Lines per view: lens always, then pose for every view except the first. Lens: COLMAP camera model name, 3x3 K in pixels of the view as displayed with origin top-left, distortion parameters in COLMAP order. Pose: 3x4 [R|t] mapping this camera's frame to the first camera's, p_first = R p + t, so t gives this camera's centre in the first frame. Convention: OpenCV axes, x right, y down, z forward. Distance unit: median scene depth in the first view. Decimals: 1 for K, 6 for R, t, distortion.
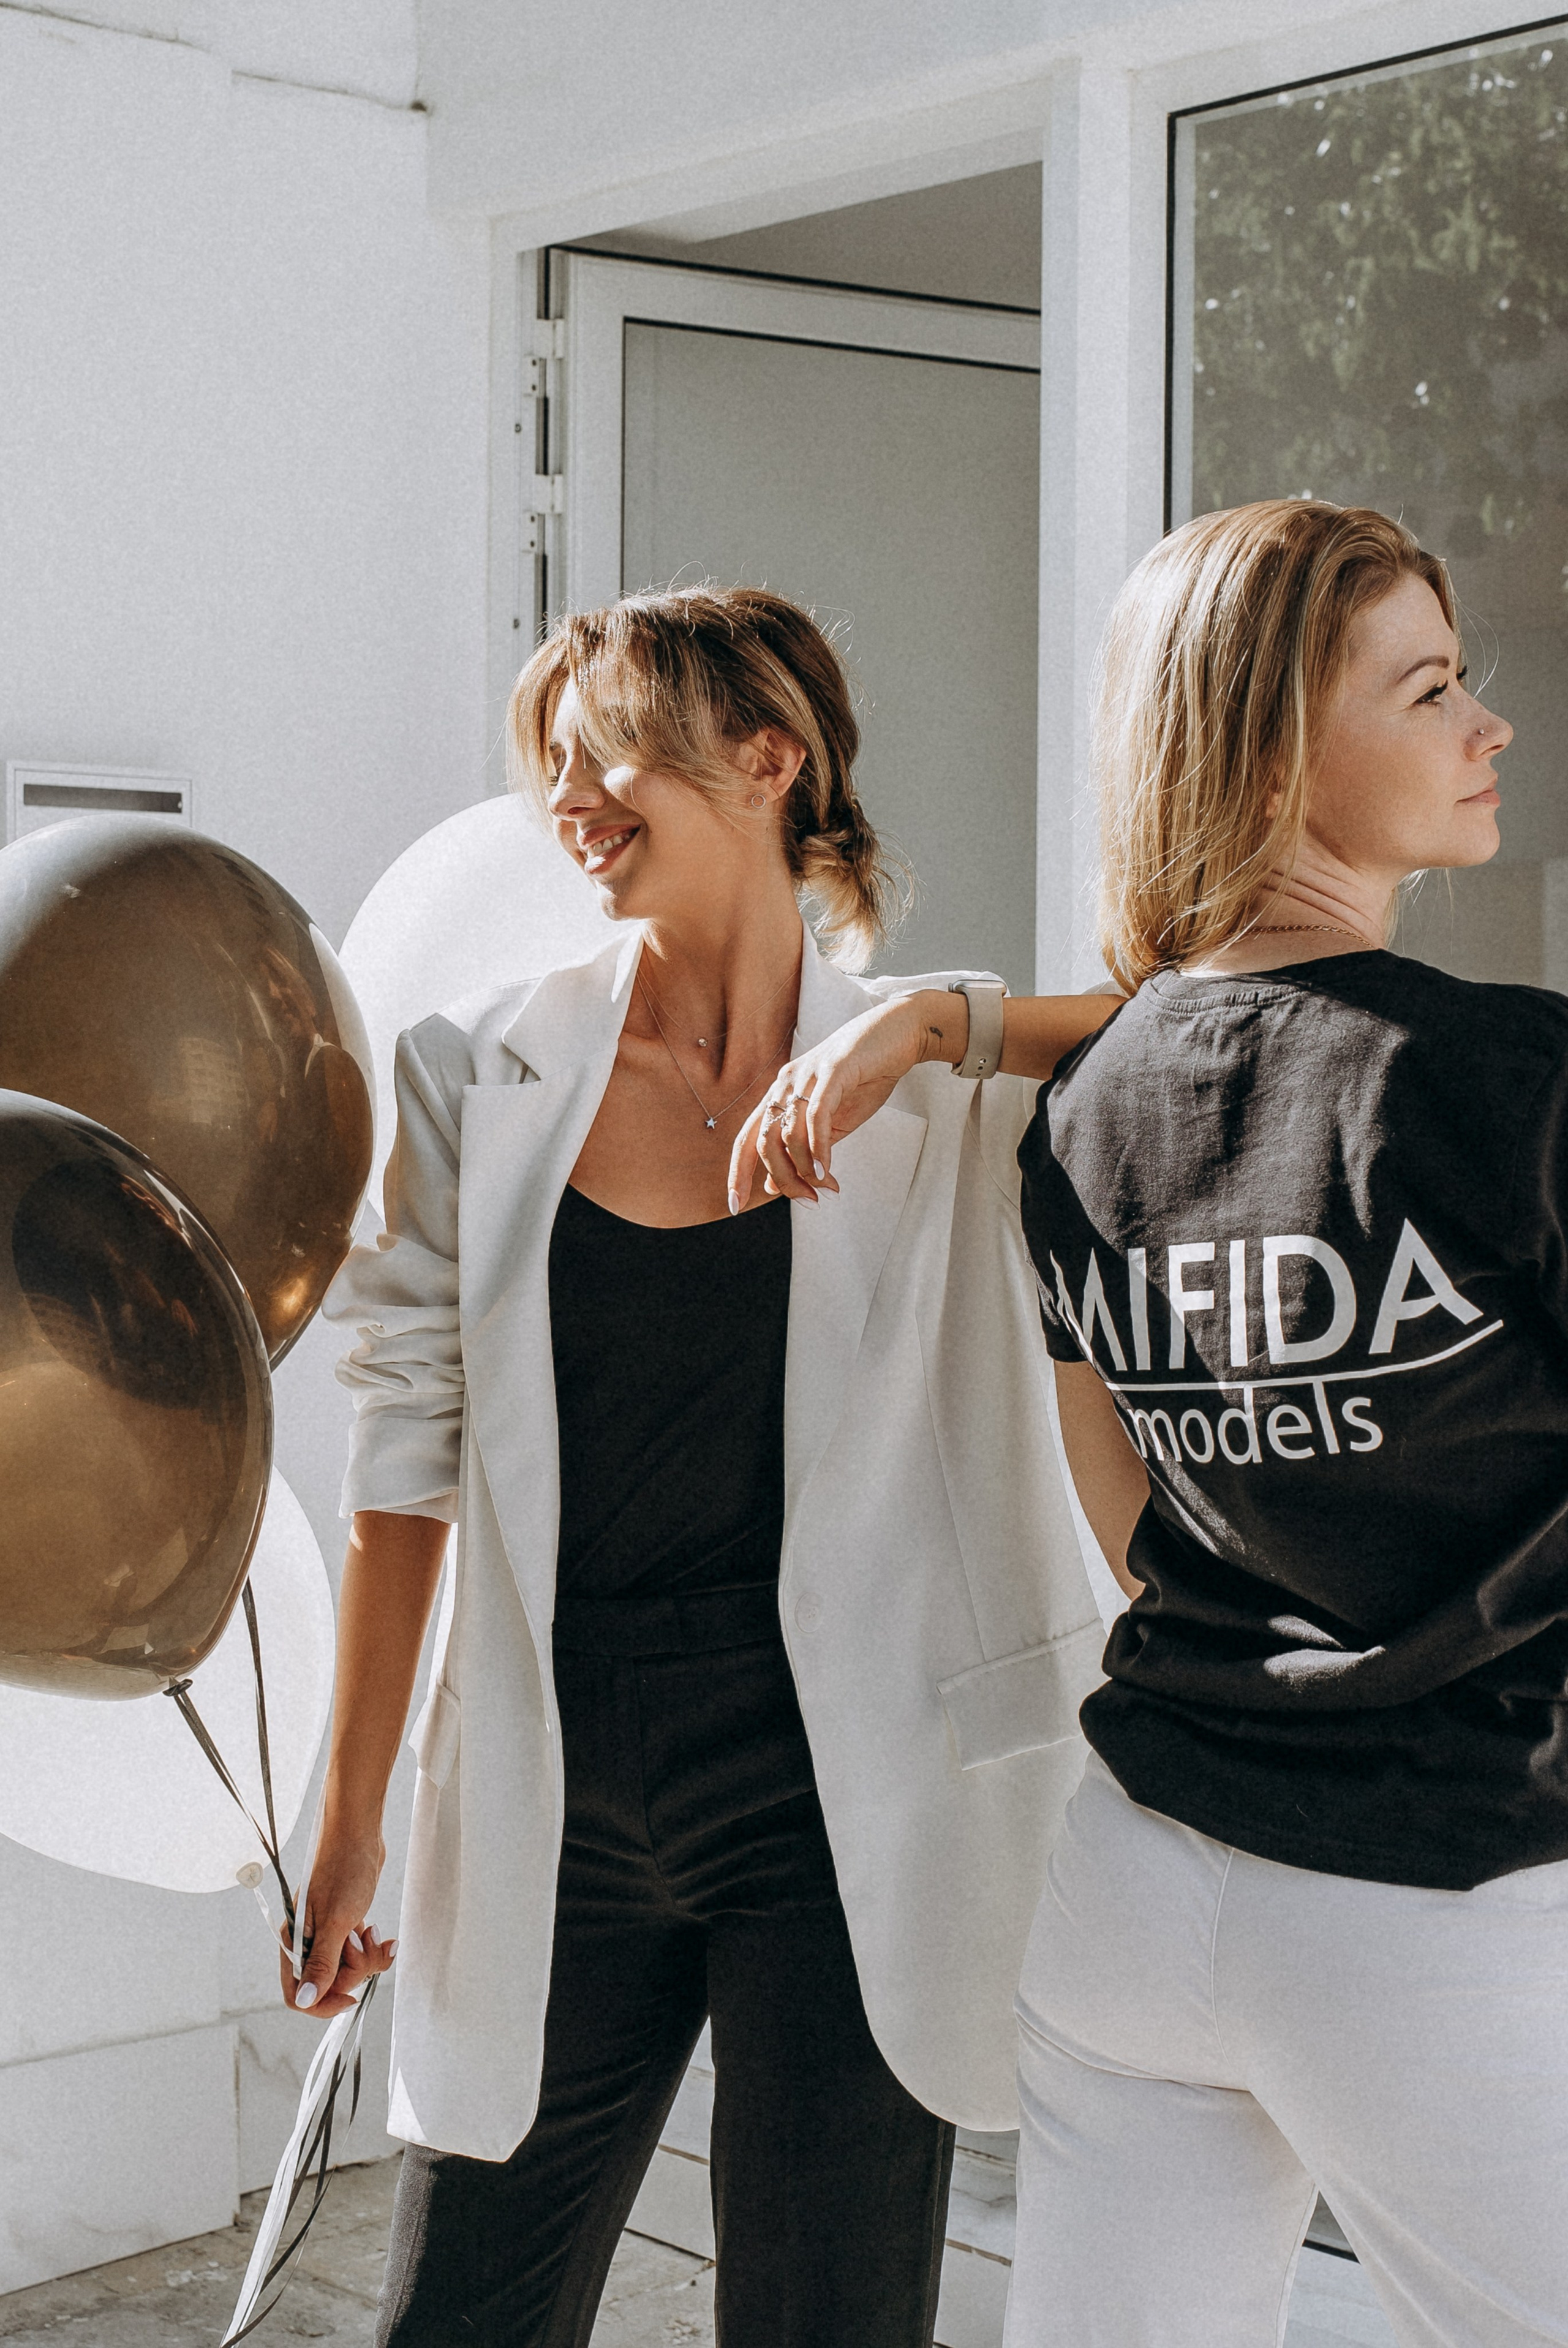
lens RADIAL K [[4047.3, 0, 784.0], [0, 4047.3, 1174.0], [0, 0, 1]] dist [-0.072628, -0.106366]
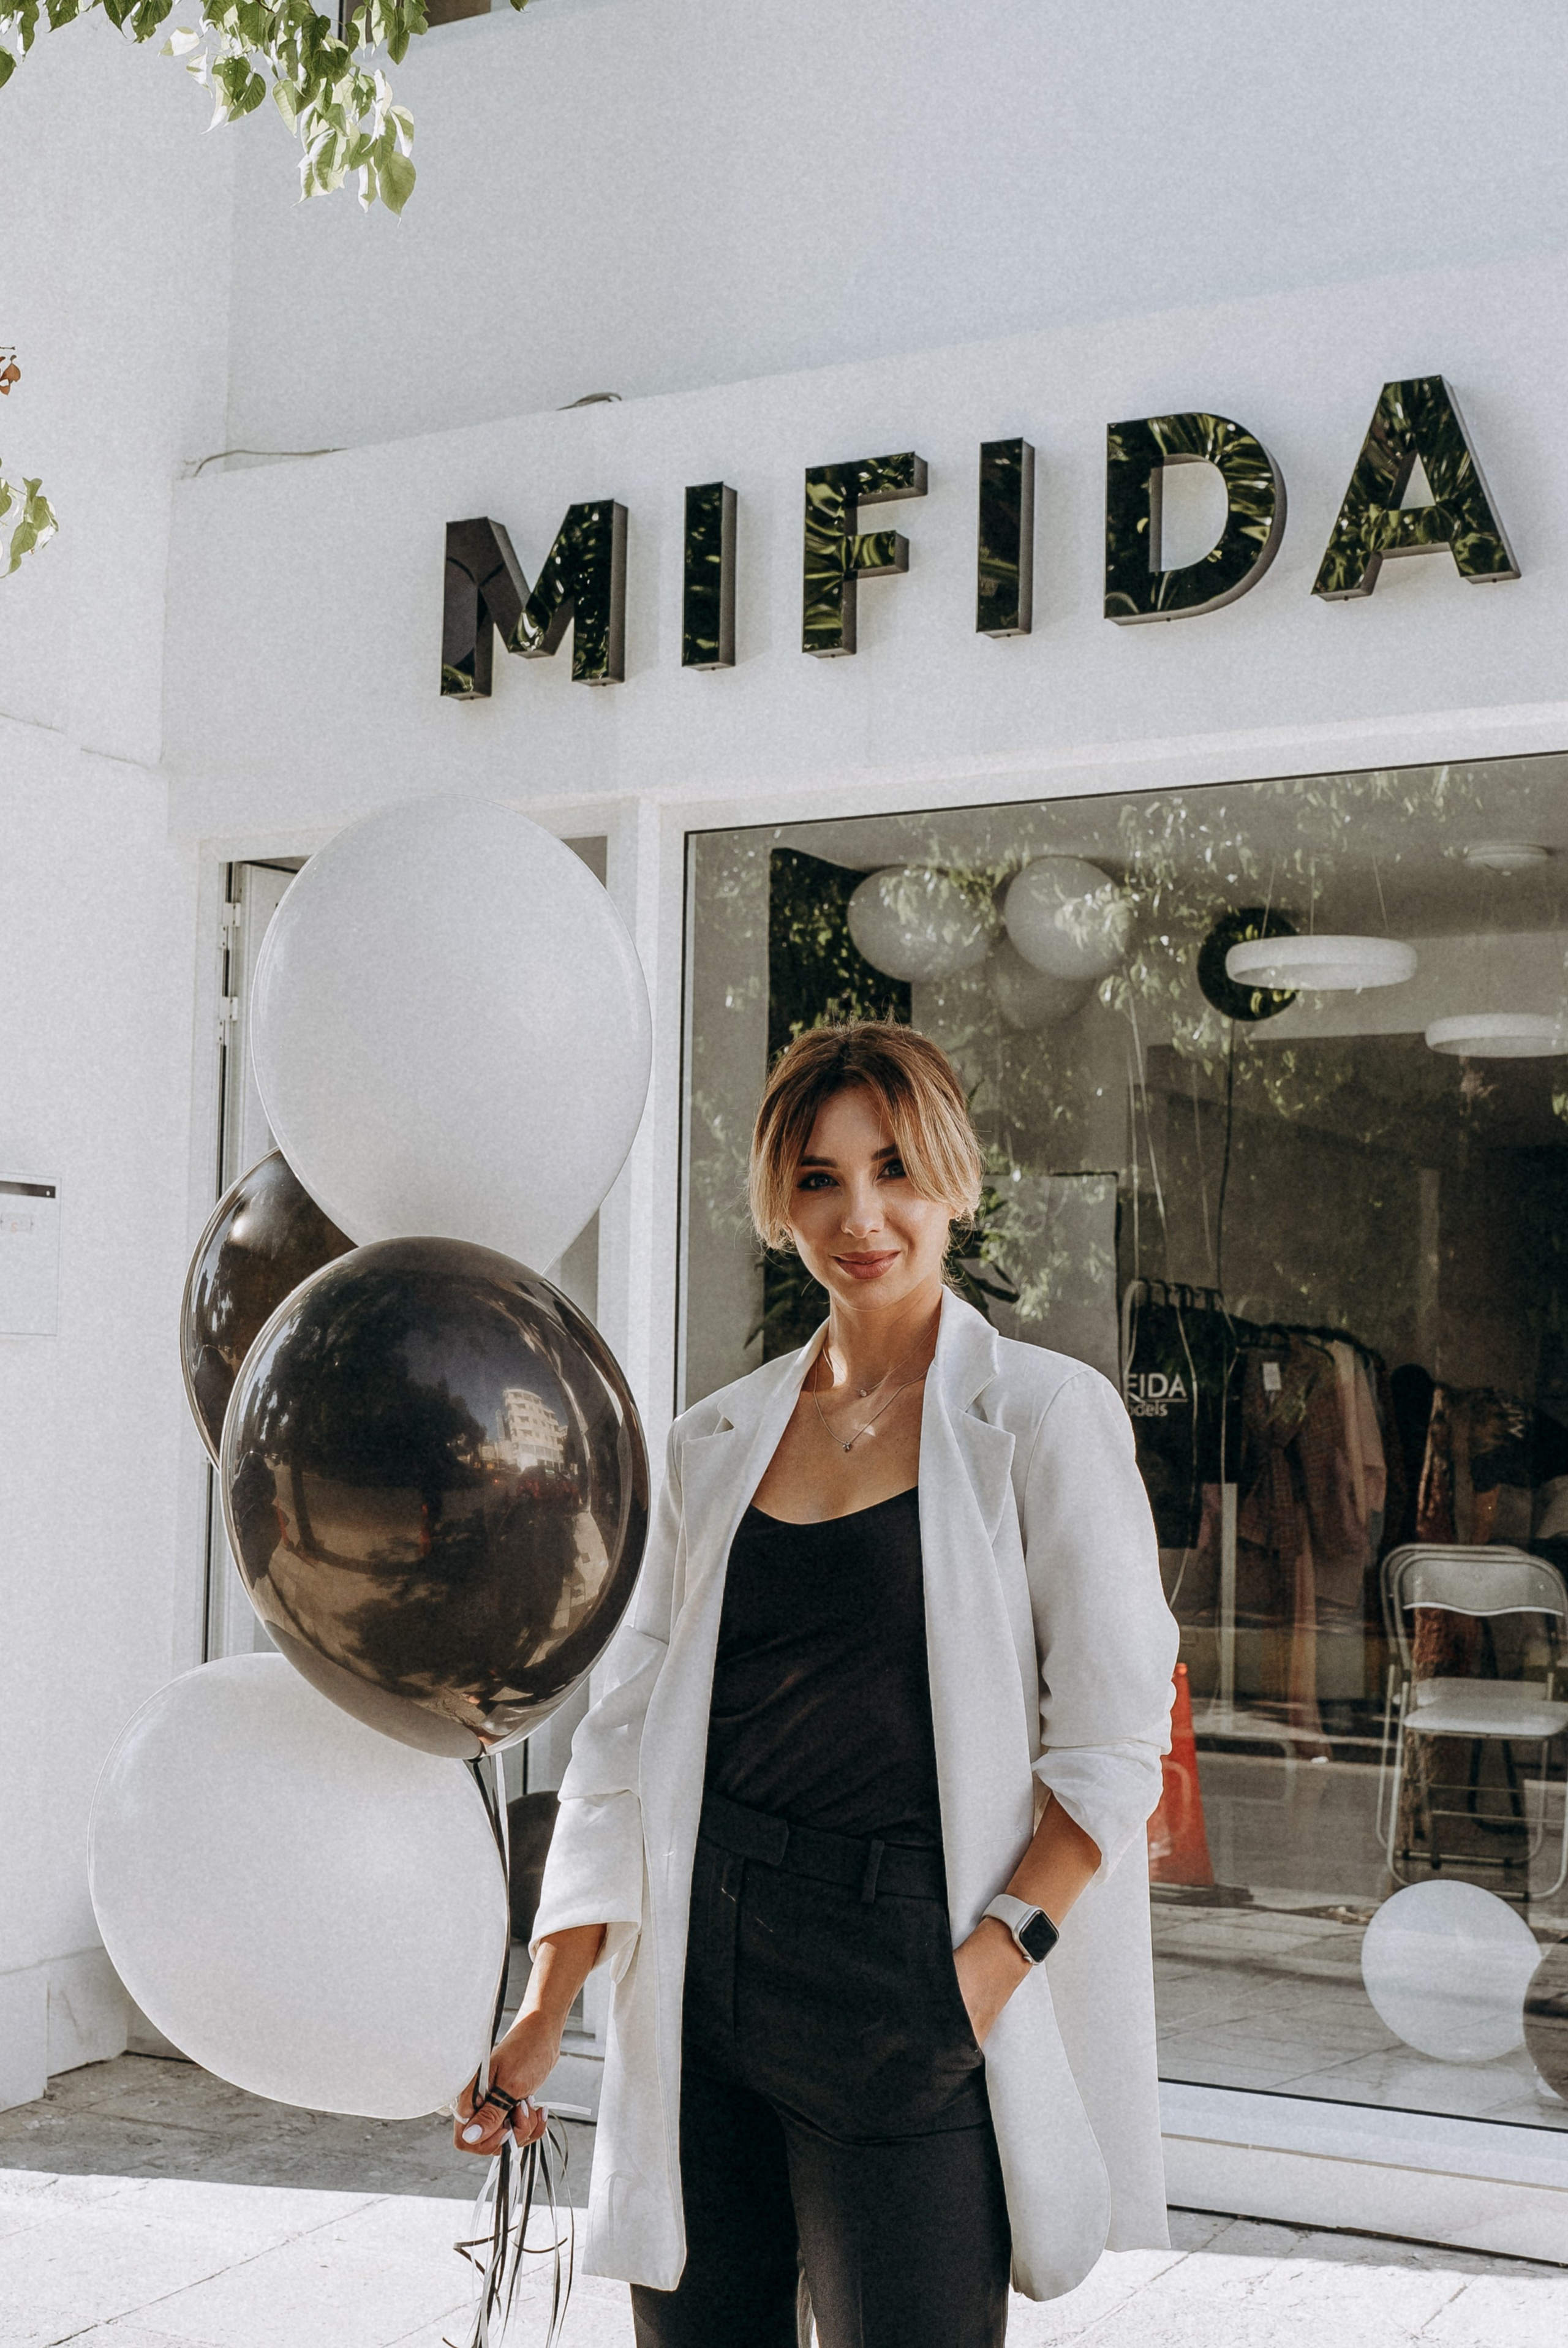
lens RADIAL K [[3056.2, 0, 784.0], [0, 3056.2, 1174.0], [0, 0, 1]] dist [-0.017377, -0.016405]
pose [[0.944457, 0.032057, 0.327069, -0.556485], [-0.000831, 0.995461, -0.095167, 0.040570], [-0.328635, 0.089609, 0.940196, -0.542992]]
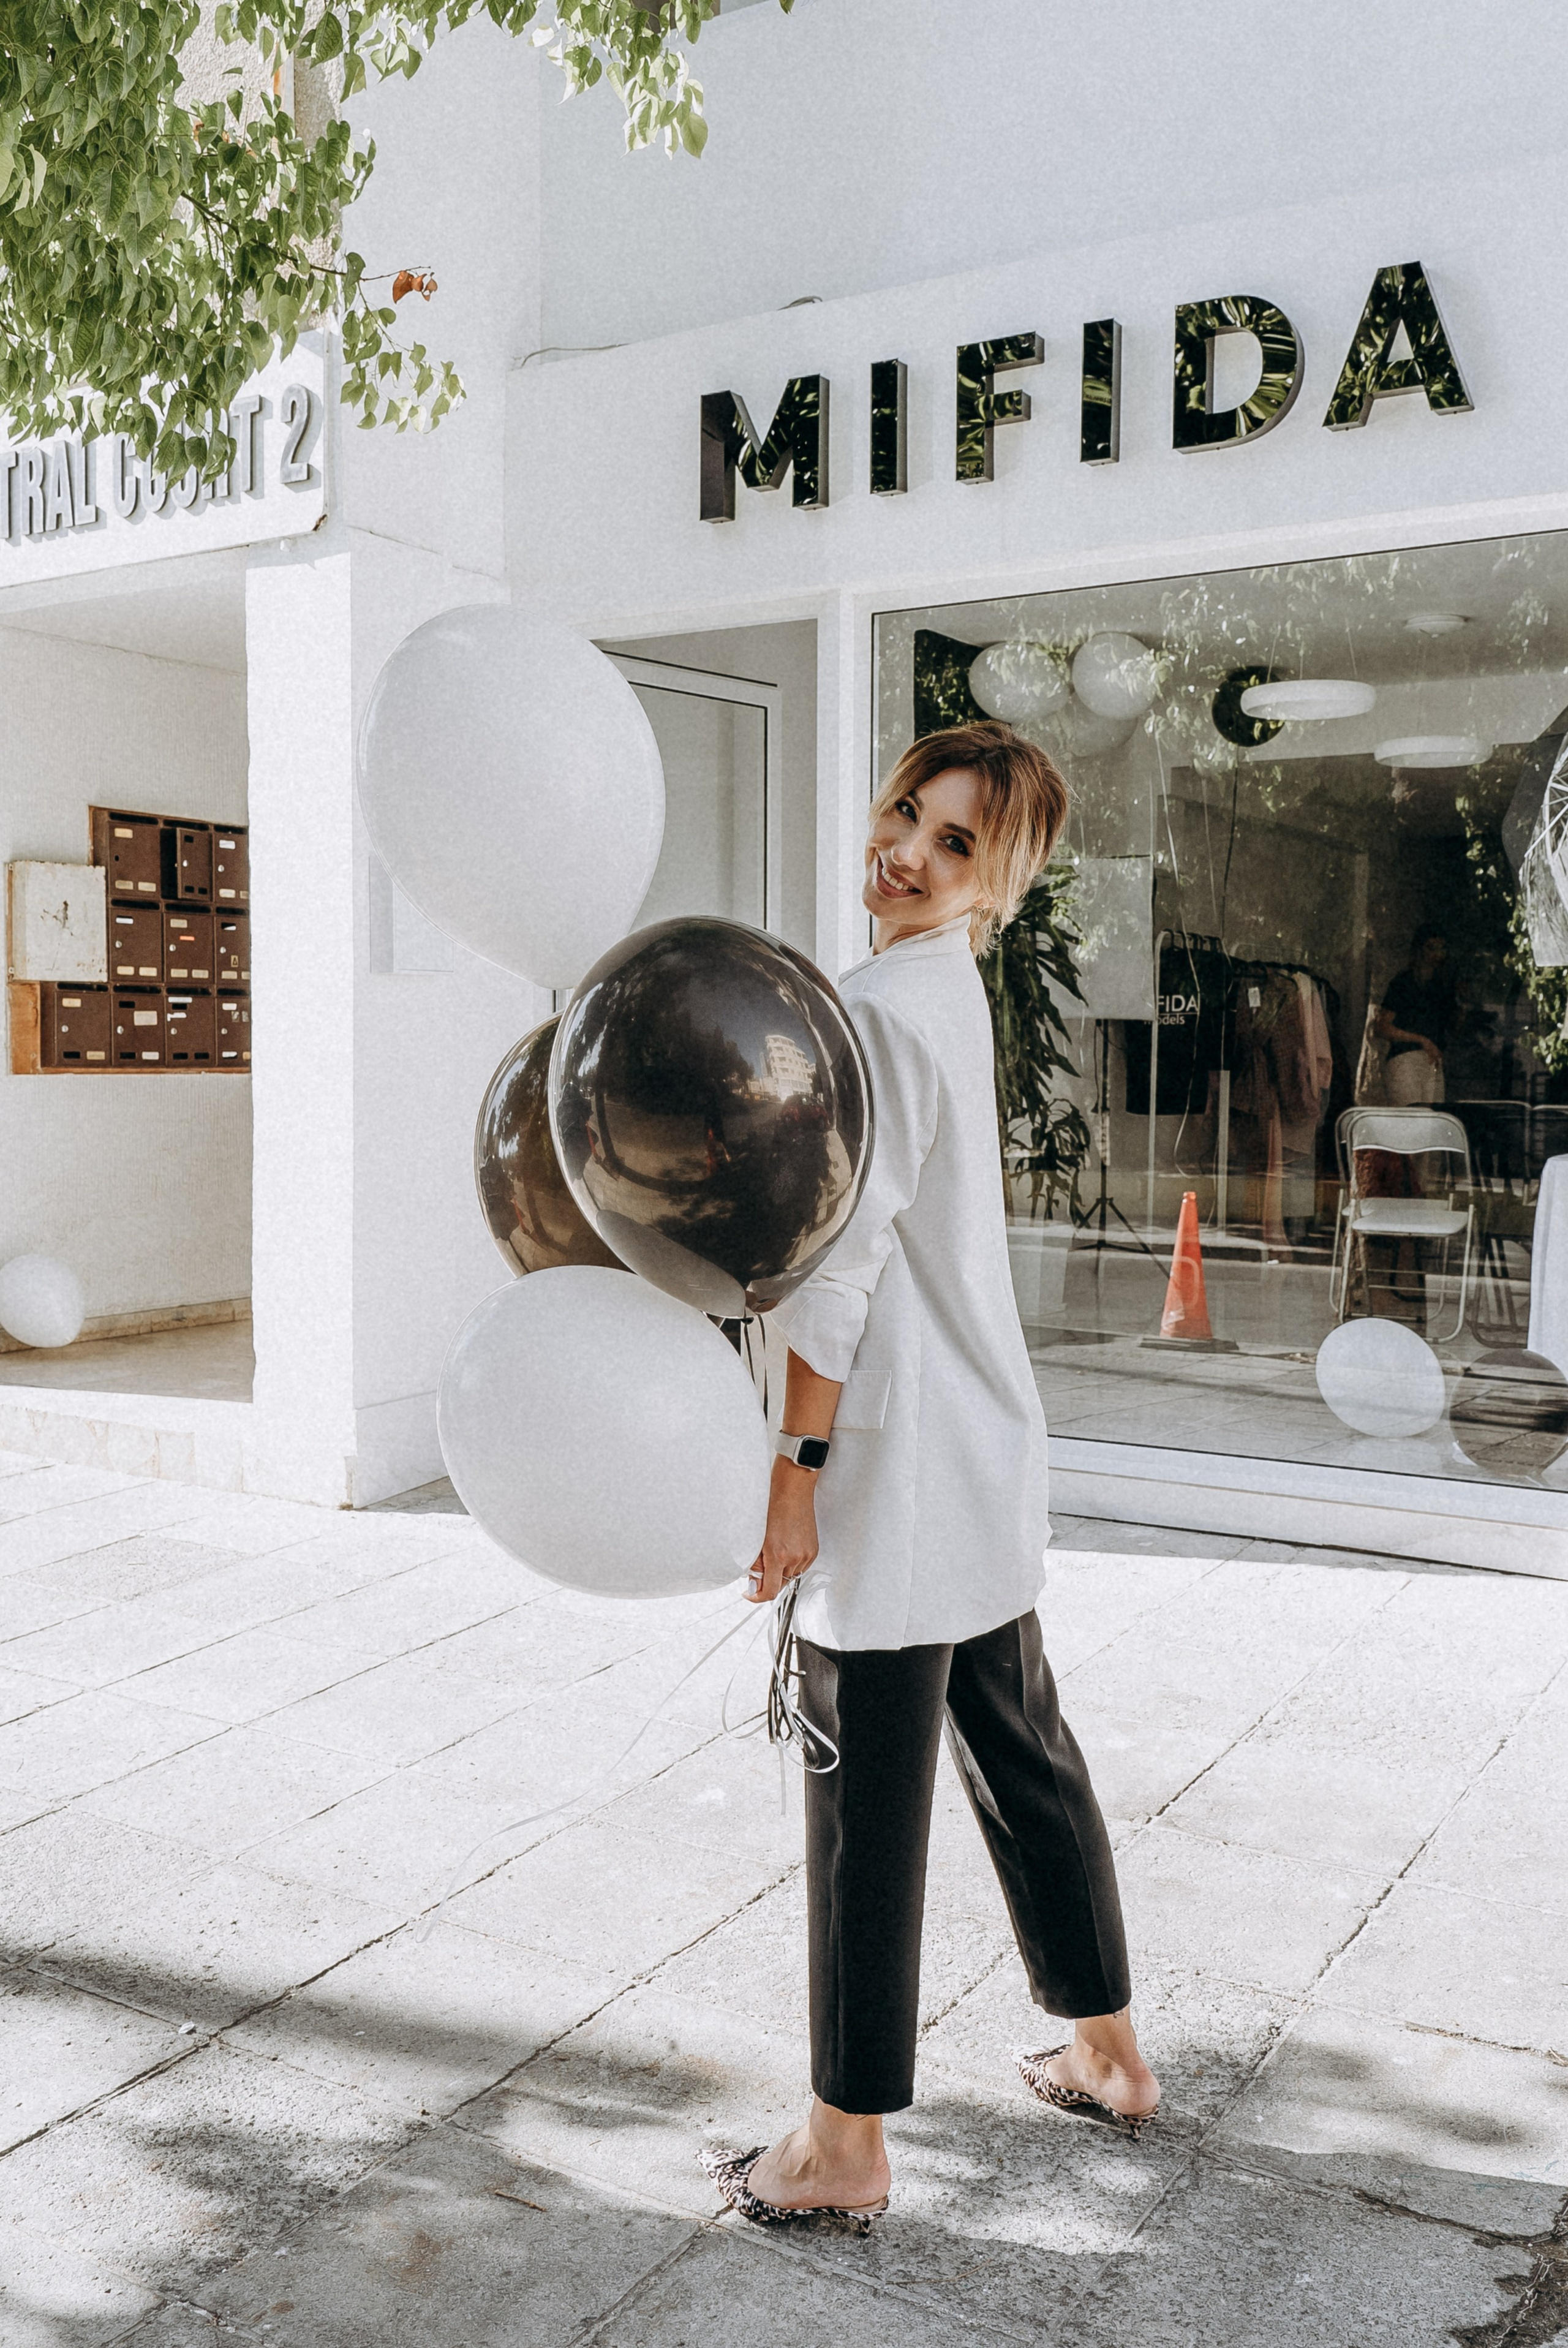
lens RADIAL K [[2089.9, 0, 784.0], [0, 2089.9, 1174.0], [0, 0, 1]] dist [-0.017522, -0.019662]
pose [[0.960035, -0.025905, 0.278678, -0.624875], [0.013468, 0.998830, 0.046451, 0.067614], [-0.279555, -0.040841, 0.959261, -0.545623]]
